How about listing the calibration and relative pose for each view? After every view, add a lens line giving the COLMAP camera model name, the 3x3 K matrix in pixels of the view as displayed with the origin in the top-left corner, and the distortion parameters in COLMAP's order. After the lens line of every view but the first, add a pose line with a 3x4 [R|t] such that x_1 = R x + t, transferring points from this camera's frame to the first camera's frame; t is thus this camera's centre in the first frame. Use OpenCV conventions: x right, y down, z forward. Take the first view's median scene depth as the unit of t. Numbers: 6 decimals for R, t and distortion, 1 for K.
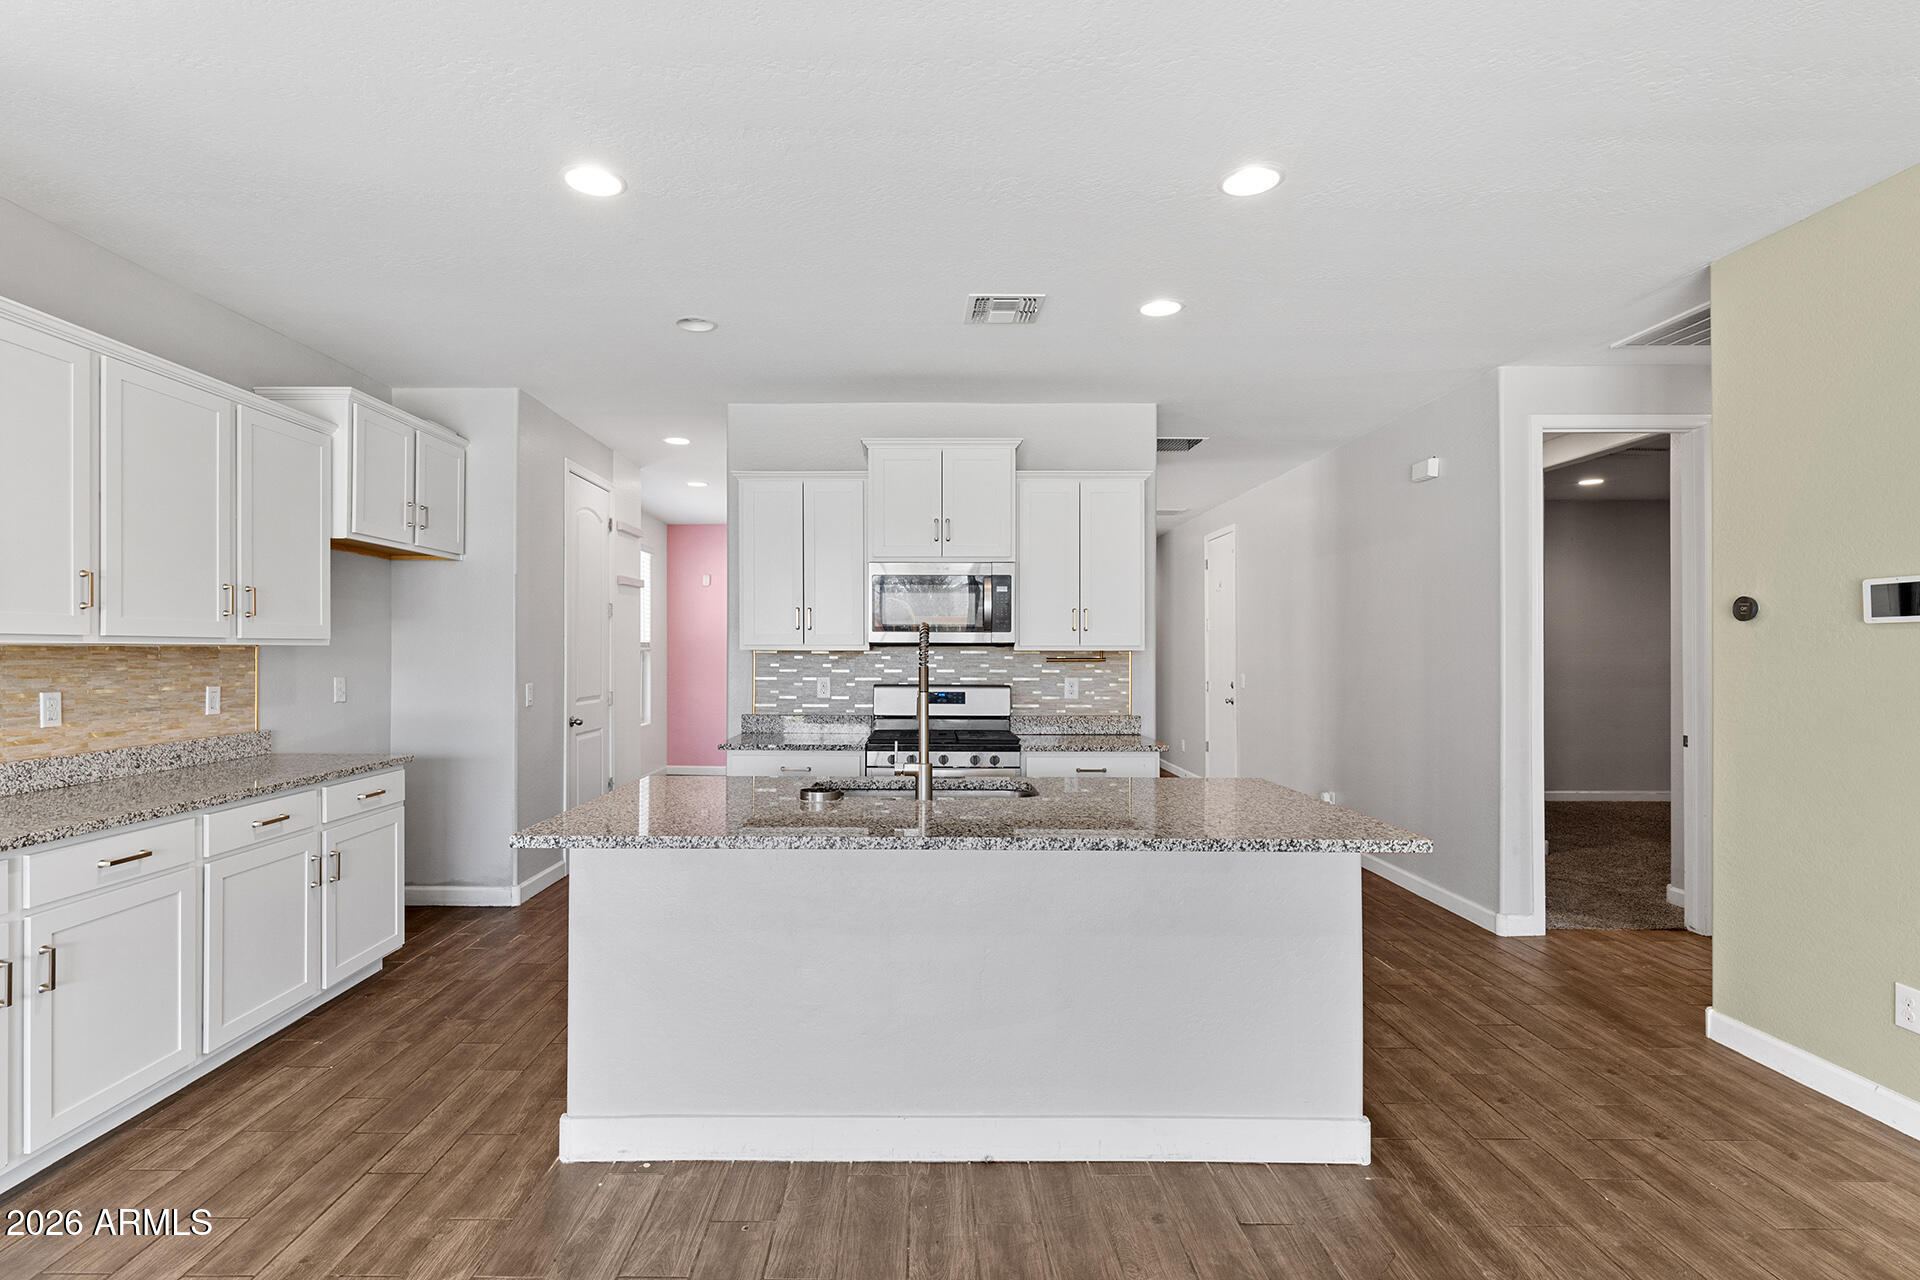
lens RADIAL K [[923.1, 0, 911.6], [0, 923.1, 651.0], [0, 0, 1]] dist [0.001459, 0.001476]
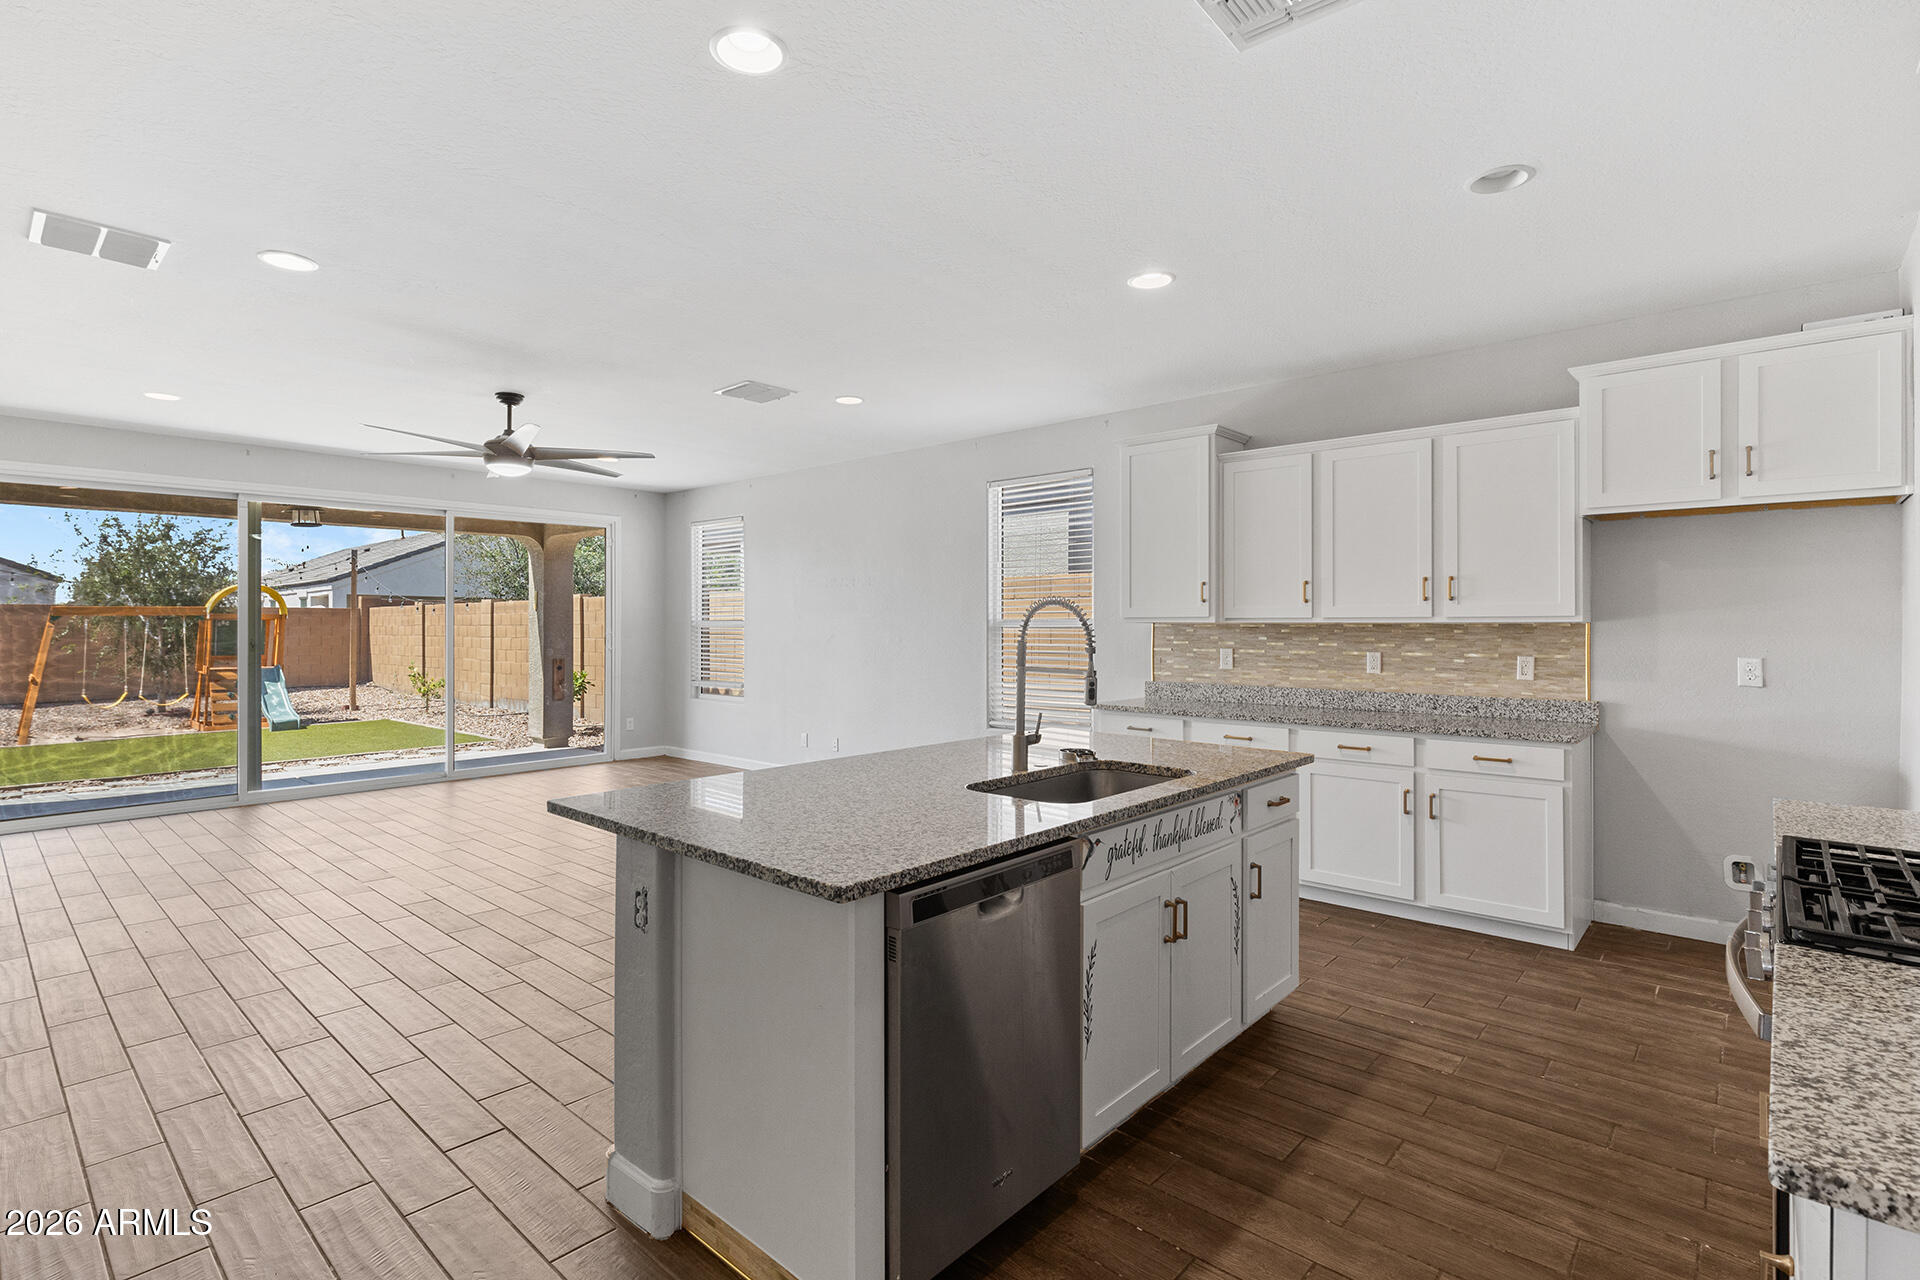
lens RADIAL K [[923.1, 0, 964.1], [0, 923.1, 624.8], [0, 0, 1]] dist [0.001459, 0.001476]
pose [[-0.647186, -0.003601, -0.762324, 0.627136], [-0.002195, 0.999994, -0.002860, 0.001810], [0.762329, -0.000178, -0.647189, 1.204266]]
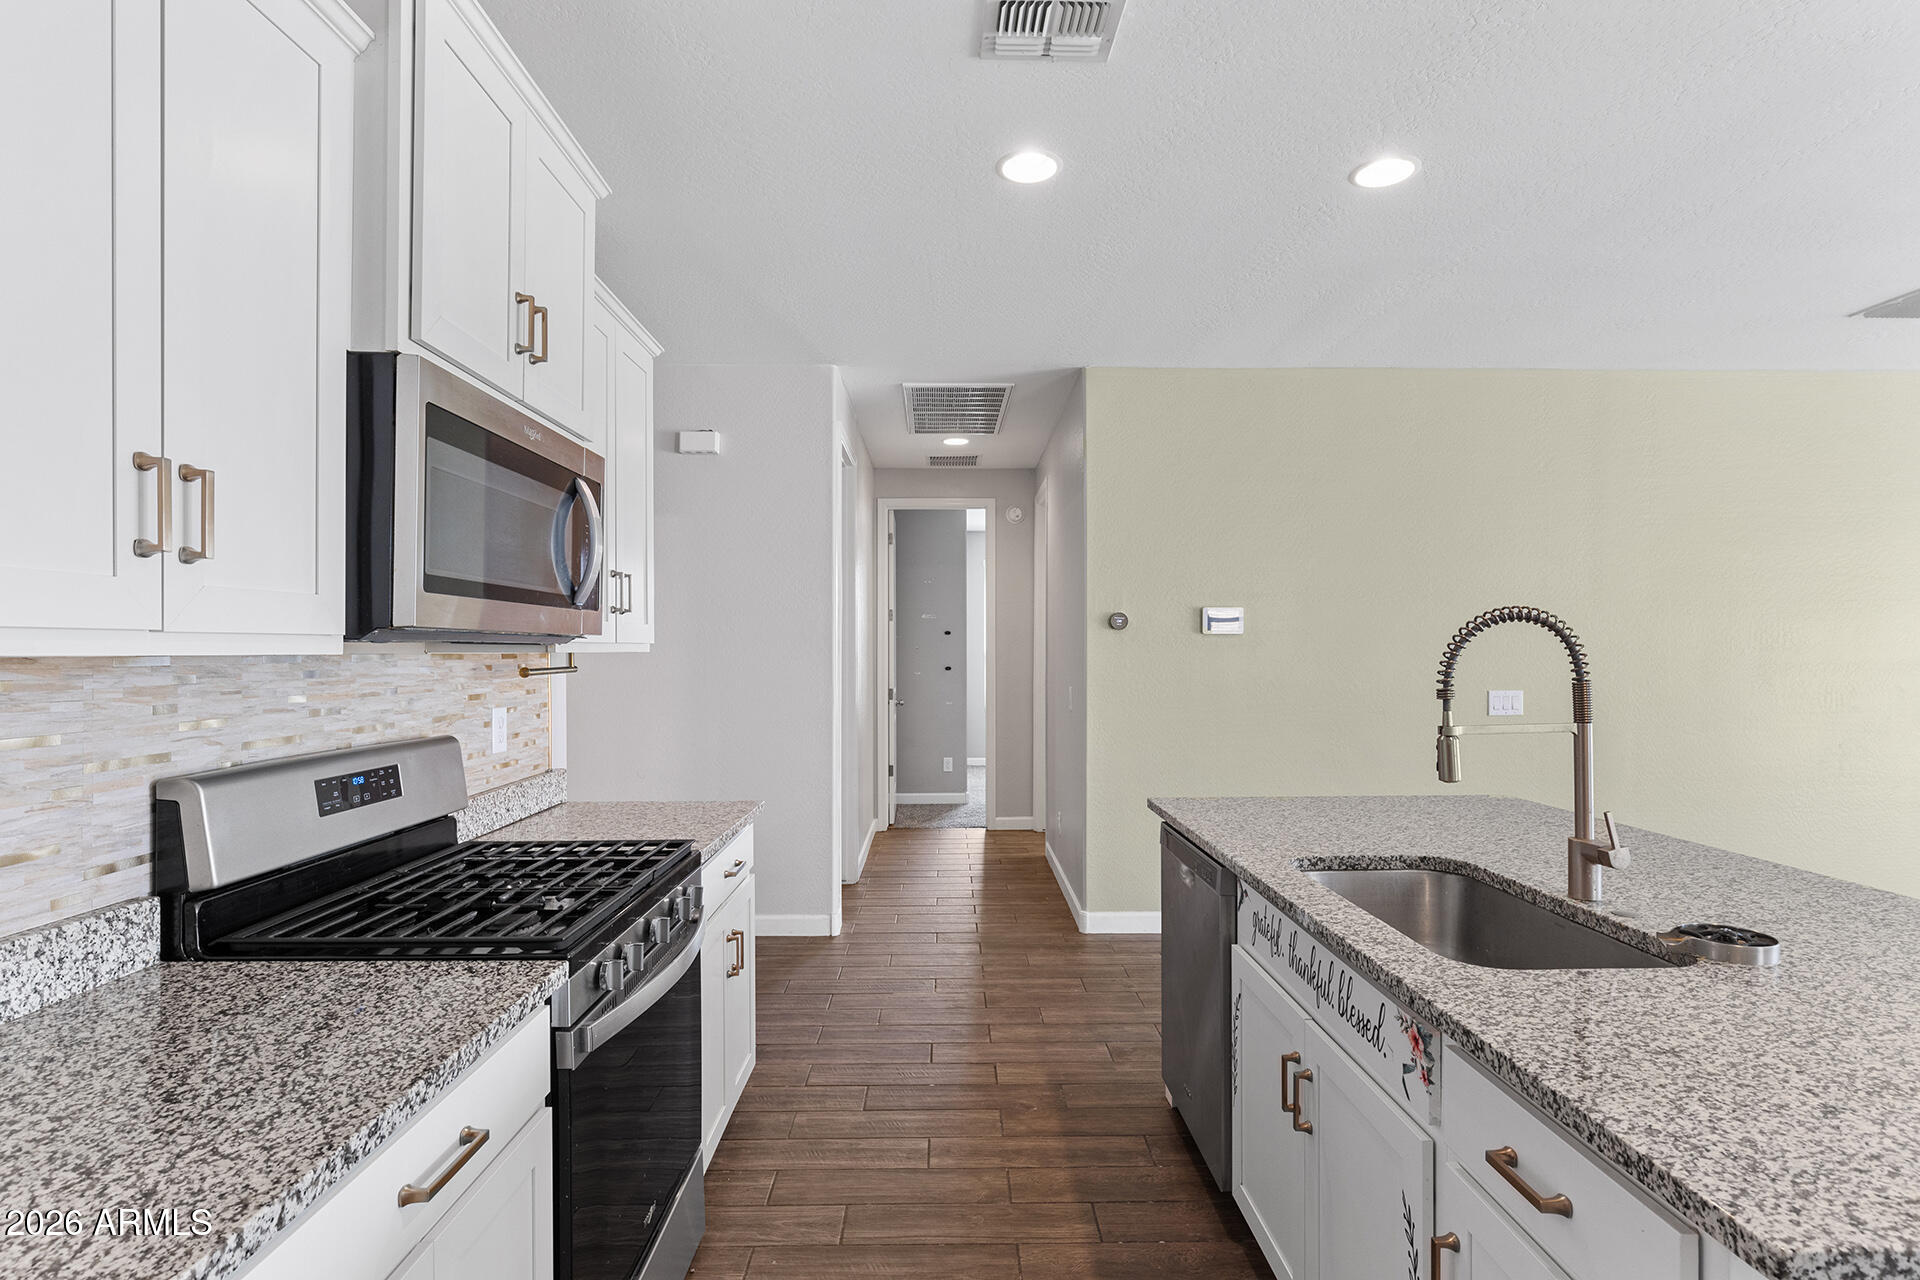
lens RADIAL K [[934.1, 0, 949.9], [0, 934.1, 652.7], [0, 0, 1]] dist [-0.001763, 0.000314]
pose [[-0.021942, -0.005455, 0.999744, -0.444356], [-0.000135, 0.999985, 0.005453, -0.004144], [-0.999759, -0.000015, -0.021943, 1.067569]]
